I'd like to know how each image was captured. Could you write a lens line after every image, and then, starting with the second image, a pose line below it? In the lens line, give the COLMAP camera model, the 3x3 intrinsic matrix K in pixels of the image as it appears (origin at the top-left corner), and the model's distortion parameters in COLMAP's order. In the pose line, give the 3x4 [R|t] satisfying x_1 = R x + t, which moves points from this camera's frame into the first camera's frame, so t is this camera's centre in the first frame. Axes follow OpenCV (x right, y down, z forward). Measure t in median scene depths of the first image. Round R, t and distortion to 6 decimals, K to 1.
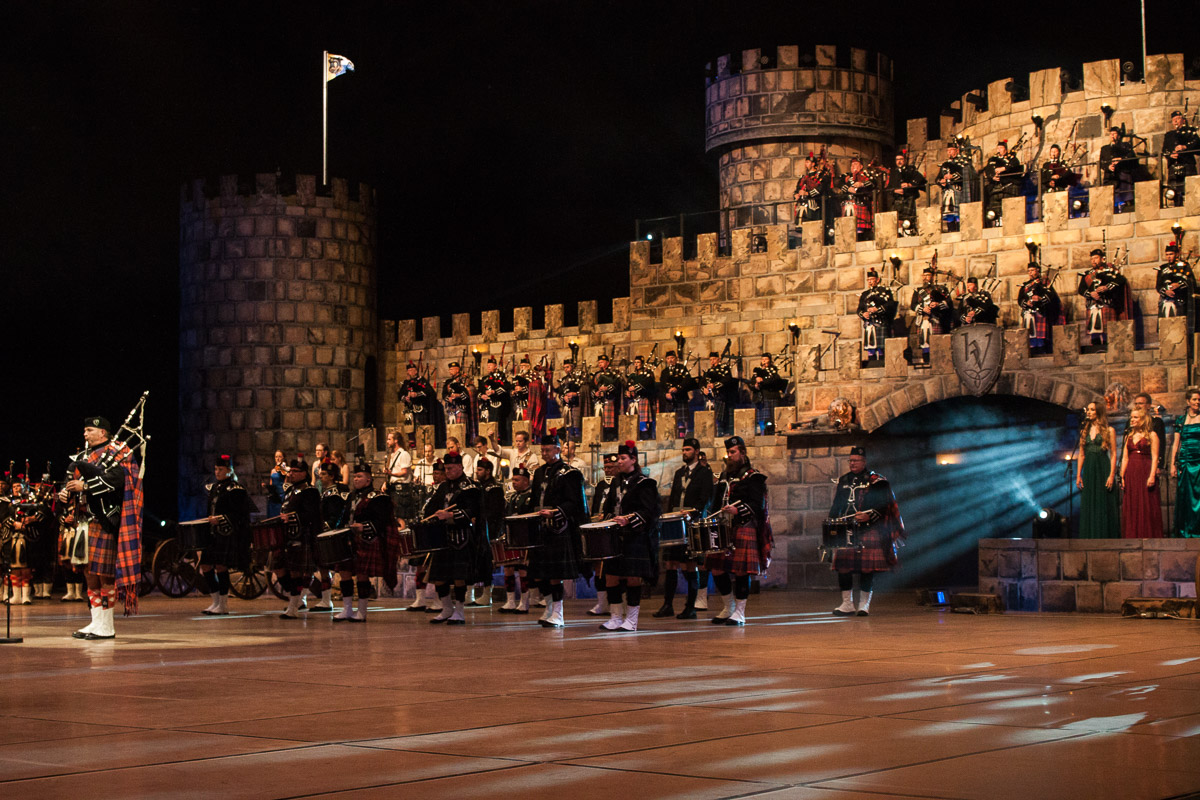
lens RADIAL K [[2065.3, 0, 600.0], [0, 2065.3, 400.0], [0, 0, 1]] dist [-0.015803, 0.045964]
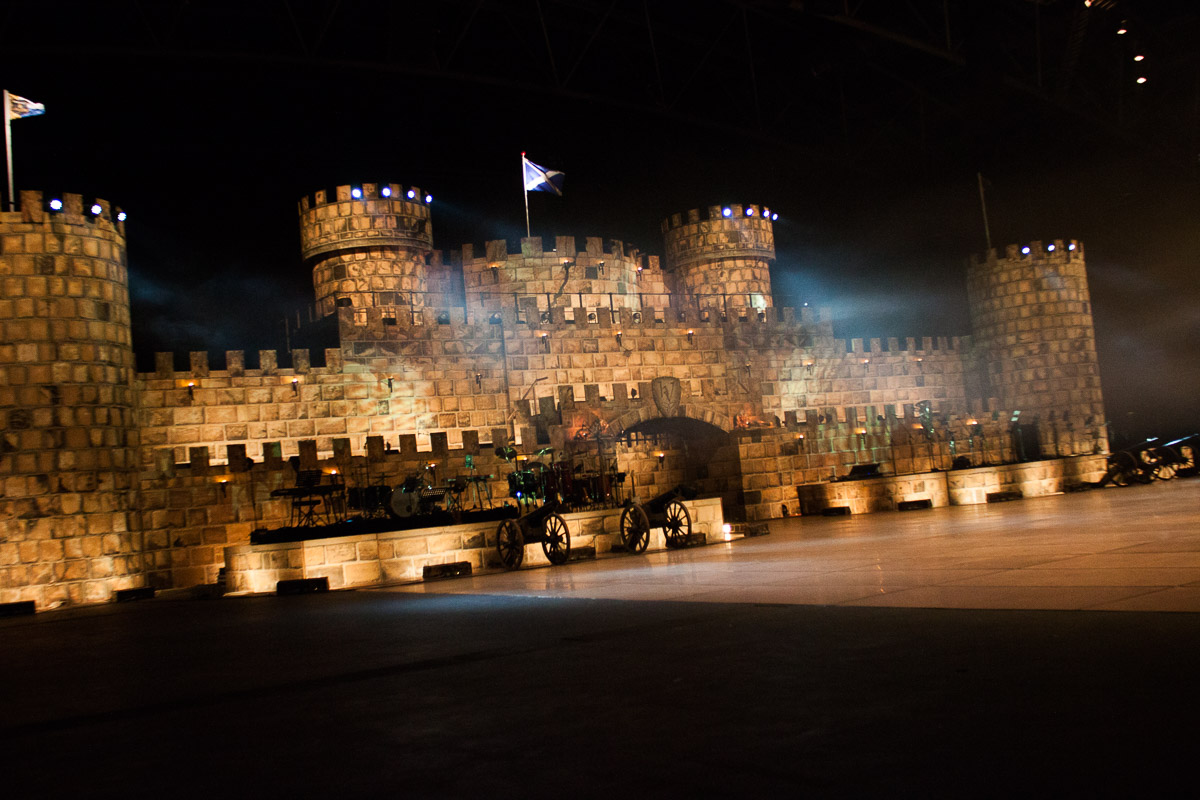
lens RADIAL K [[1267.7, 0, 600.0], [0, 1267.7, 400.0], [0, 0, 1]] dist [-0.103509, 0.039235]
pose [[0.298877, 0.050011, 0.952980, -0.717754], [0.036456, 0.997298, -0.063771, 0.041354], [-0.953595, 0.053802, 0.296246, 0.619260]]
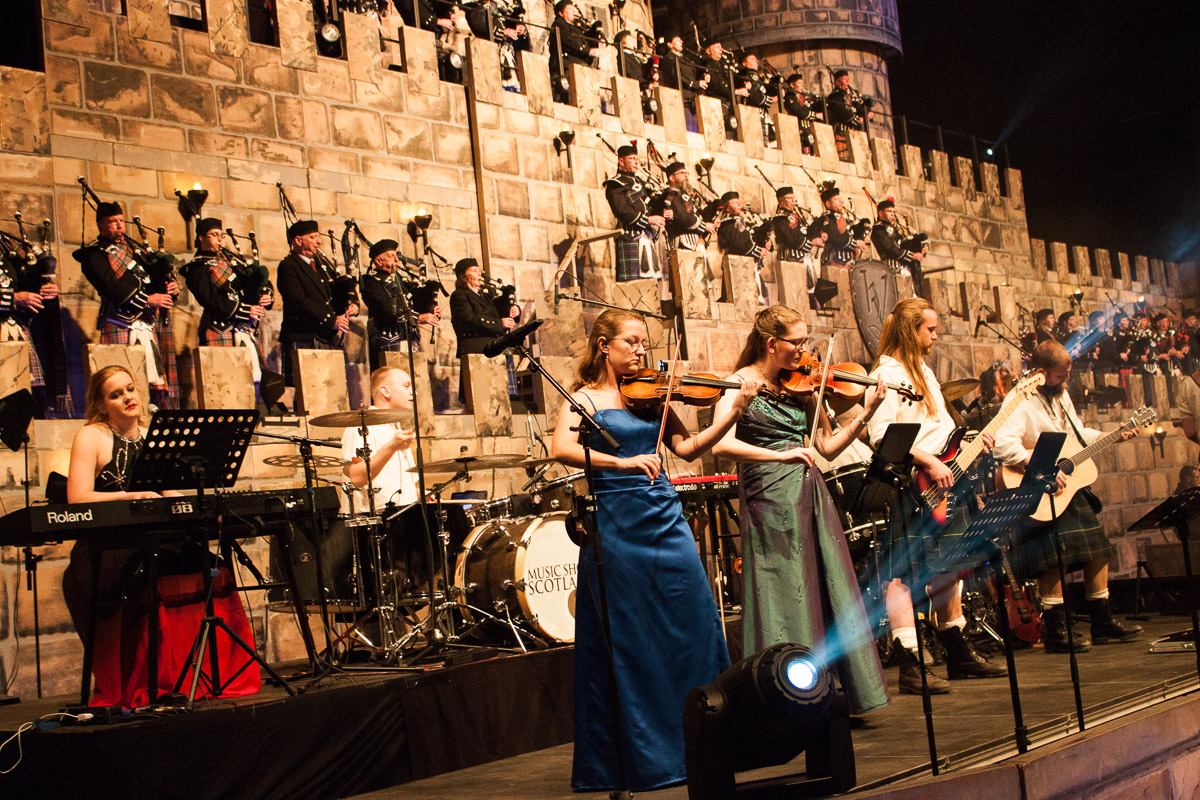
lens RADIAL K [[1731.6, 0, 600.0], [0, 1731.6, 400.0], [0, 0, 1]] dist [-0.044560, -0.028854]
pose [[0.002191, 0.089410, 0.995993, -0.314259], [0.037820, 0.995275, -0.089429, 0.046883], [-0.999282, 0.037864, -0.001201, 0.917109]]
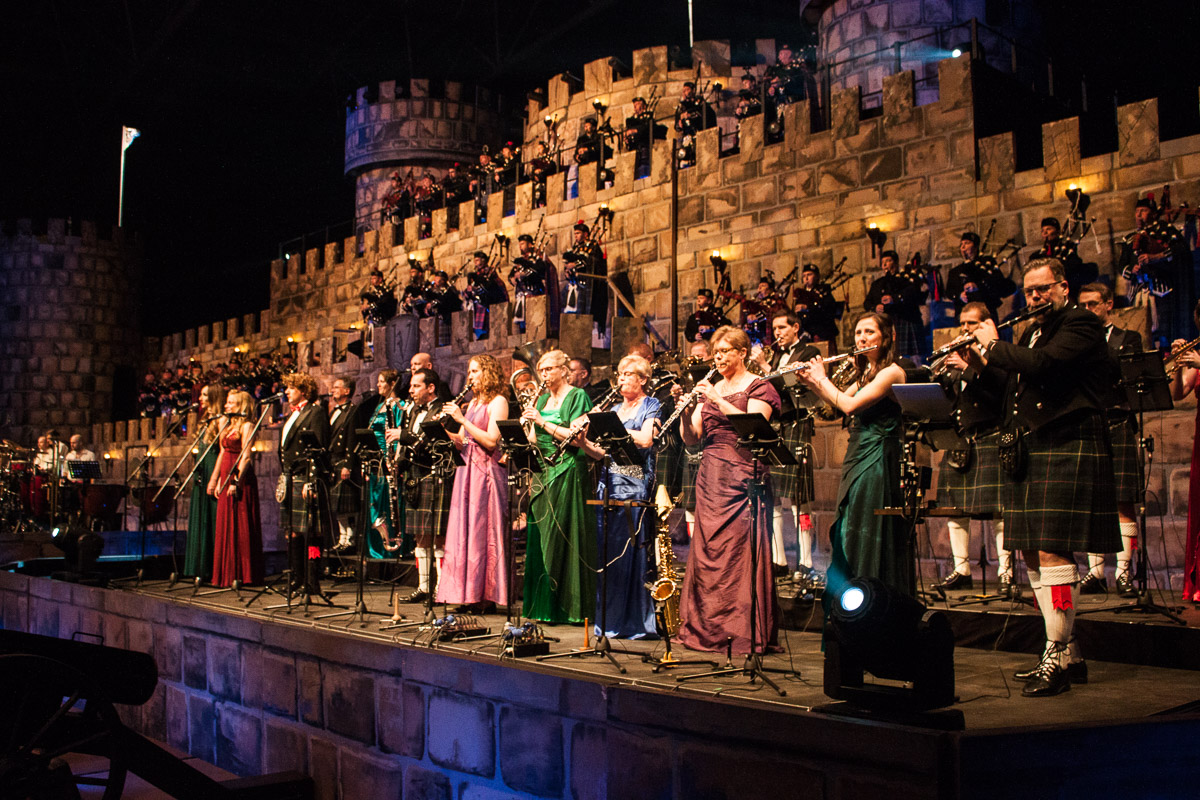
lens RADIAL K [[1200.2, 0, 600.0], [0, 1200.2, 400.0], [0, 0, 1]] dist [-0.149809, 0.155834]
pose [[0.988028, -0.005713, -0.154171, 0.303596], [0.004350, 0.999948, -0.009175, 0.007560], [0.154215, 0.008395, 0.988002, 0.386276]]
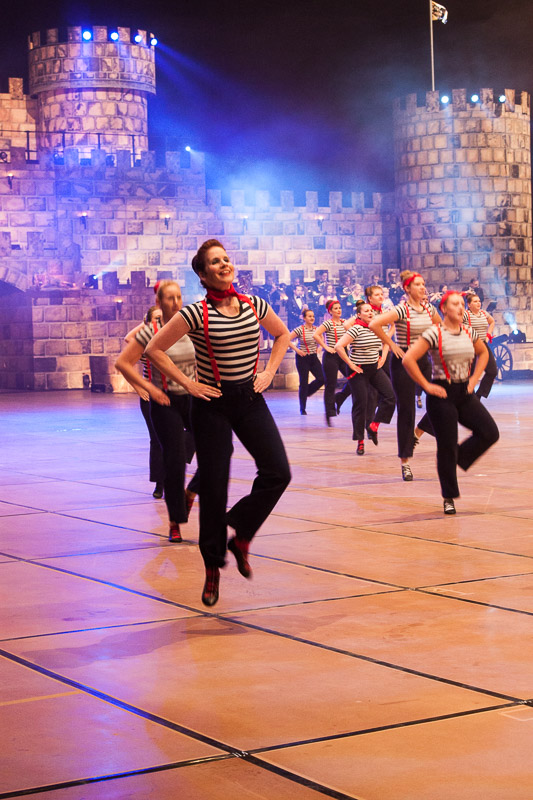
lens RADIAL K [[1672.8, 0, 266.5], [0, 1672.8, 400.0], [0, 0, 1]] dist [0.040007, -0.207757]
pose [[0.339229, -0.043490, 0.939698, -0.802230], [-0.035471, 0.997629, 0.058976, 0.009978], [-0.940035, -0.053339, 0.336883, 0.274231]]
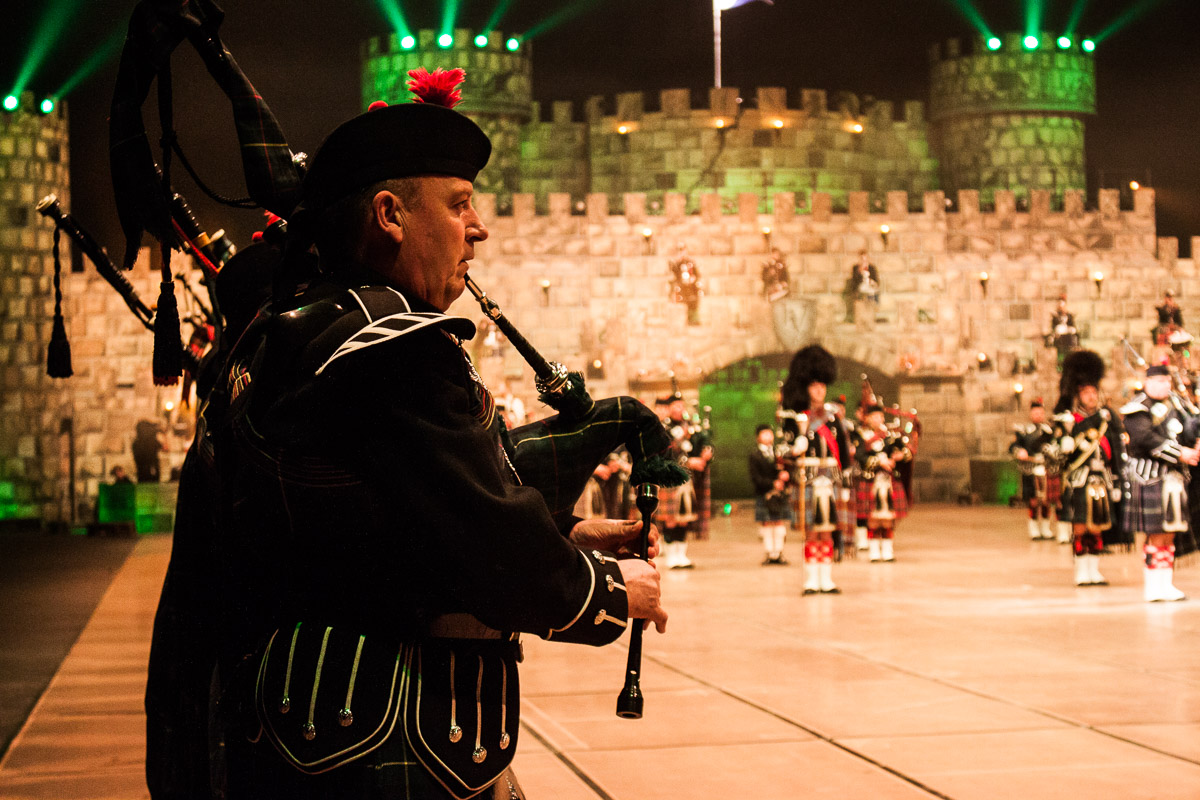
lens RADIAL K [[2509.2, 0, 600.0], [0, 2509.2, 400.0], [0, 0, 1]] dist [0.040007, -0.207757]
pose [[0.657323, 0.004318, 0.753596, -0.900134], [-0.029200, 0.999379, 0.019743, 0.000085], [-0.753043, -0.034982, 0.657041, 0.053842]]
